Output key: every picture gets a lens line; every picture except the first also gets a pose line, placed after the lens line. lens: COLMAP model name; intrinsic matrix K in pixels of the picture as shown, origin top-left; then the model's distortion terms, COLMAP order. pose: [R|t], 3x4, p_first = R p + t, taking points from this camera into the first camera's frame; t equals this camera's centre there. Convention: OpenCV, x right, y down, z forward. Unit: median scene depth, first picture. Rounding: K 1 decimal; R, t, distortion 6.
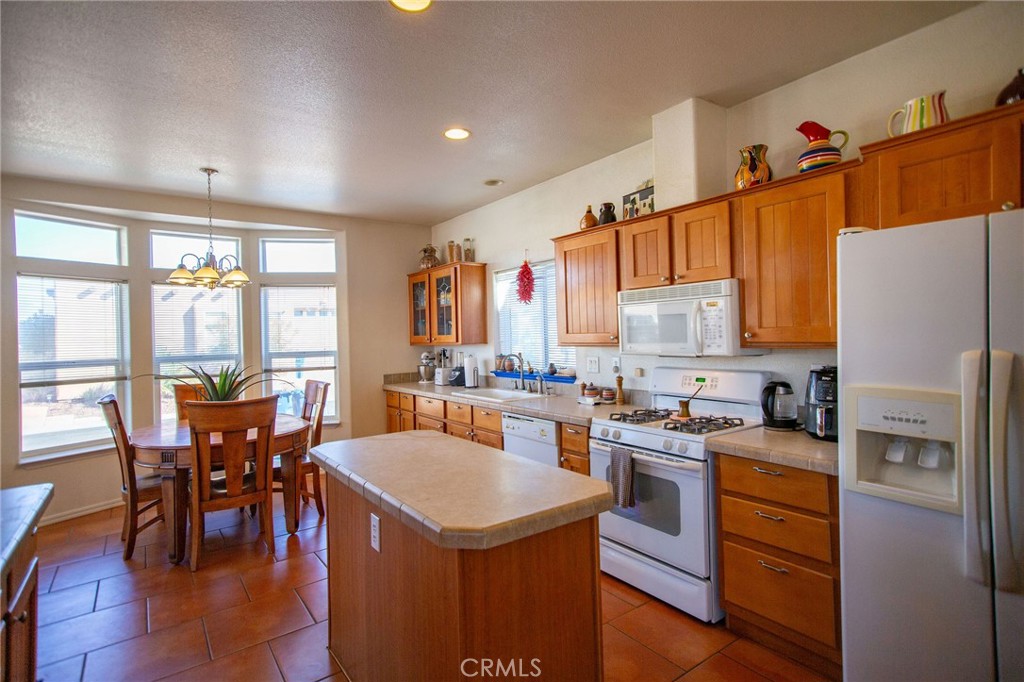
lens RADIAL K [[513.7, 0, 509.7], [0, 513.7, 332.4], [0, 0, 1]] dist [0.007950, 0.012488]
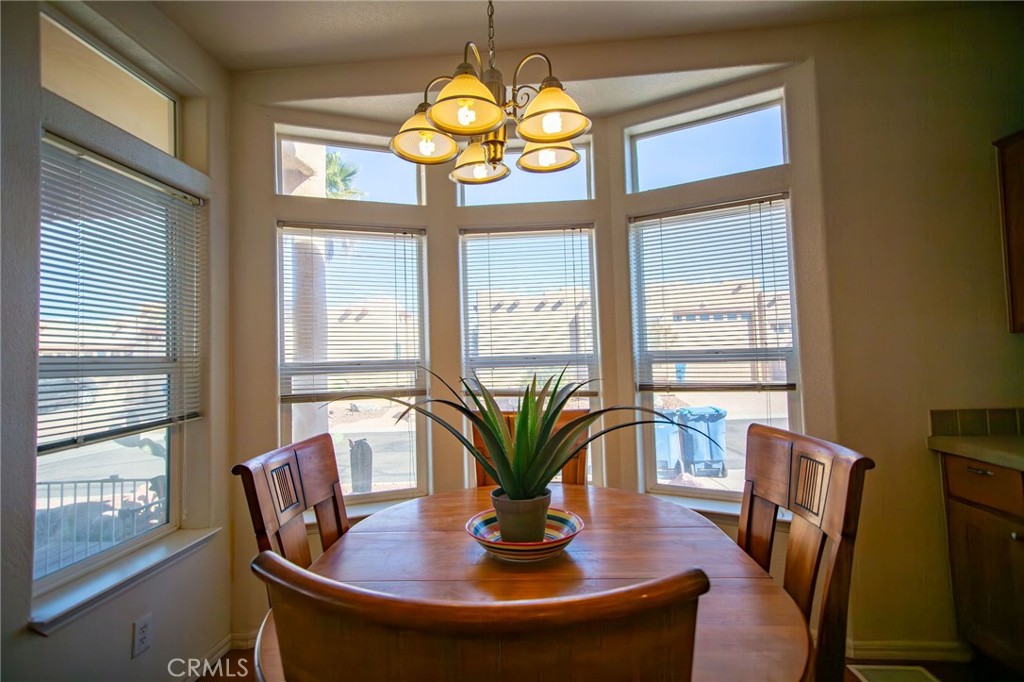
lens RADIAL K [[513.7, 0, 509.7], [0, 513.7, 332.4], [0, 0, 1]] dist [0.007950, 0.012488]
pose [[0.767521, -0.030926, -0.640278, -0.386297], [0.013233, 0.999387, -0.032408, 0.053971], [0.640887, 0.016400, 0.767460, 0.823181]]
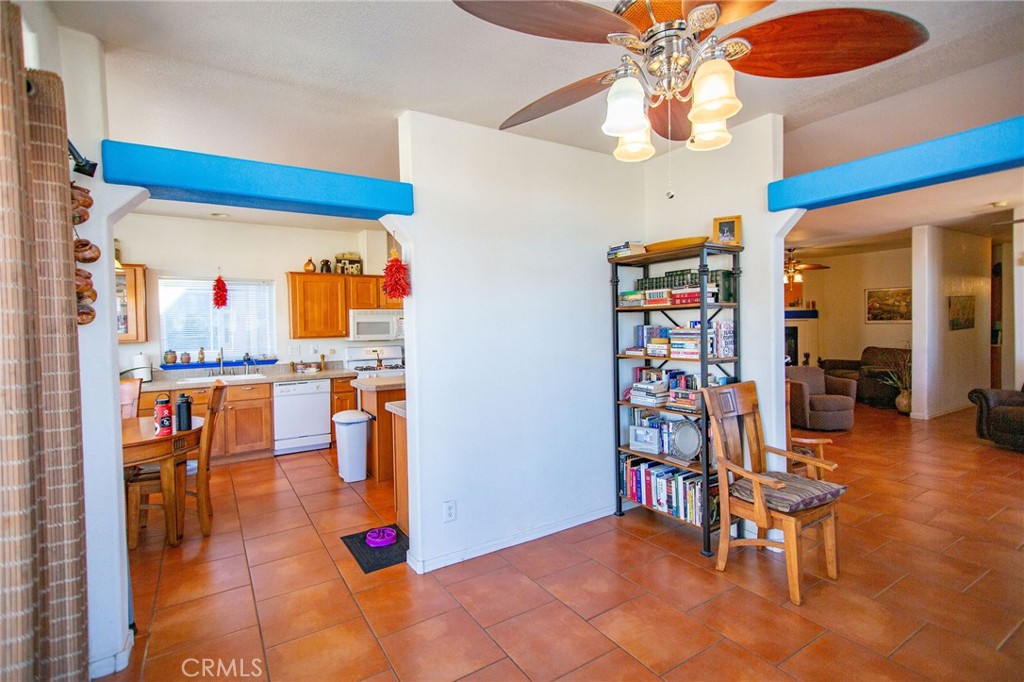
lens RADIAL K [[482.7, 0, 509.3], [0, 482.7, 334.3], [0, 0, 1]] dist [0.015193, 0.000087]
pose [[0.058443, 0.000194, 0.998291, -1.518314], [0.010674, 0.999943, -0.000819, 0.023404], [-0.998234, 0.010704, 0.058437, 0.255061]]
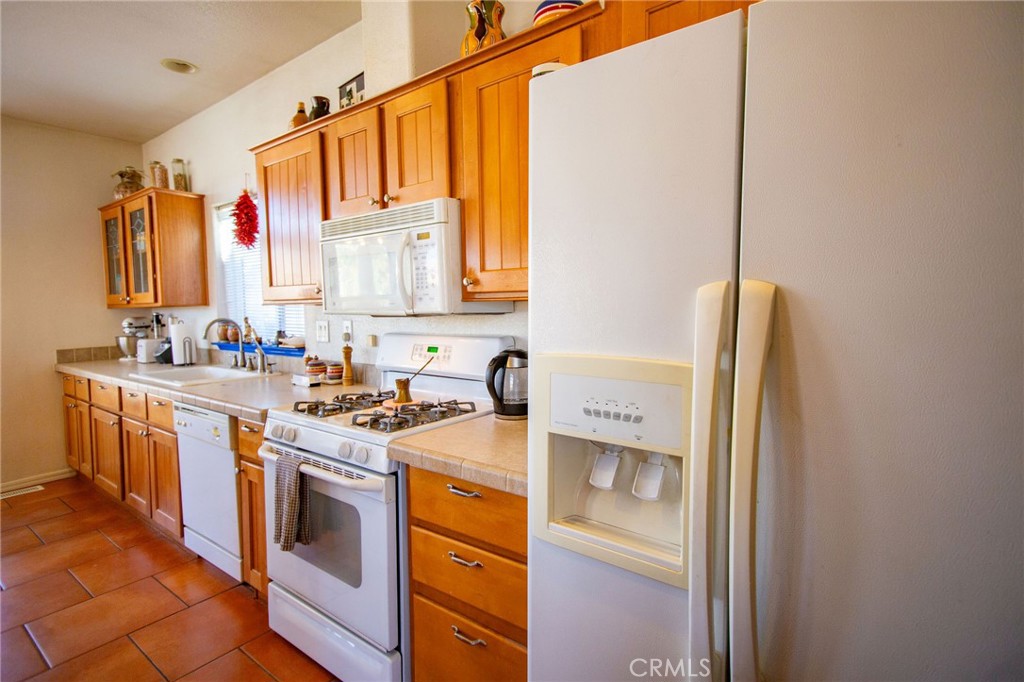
lens RADIAL K [[513.7, 0, 509.7], [0, 513.7, 332.4], [0, 0, 1]] dist [0.007950, 0.012488]
pose [[0.960788, -0.006956, 0.277196, 0.244182], [-0.008076, 0.998559, 0.053048, 0.026182], [-0.277165, -0.053206, 0.959348, 0.248867]]
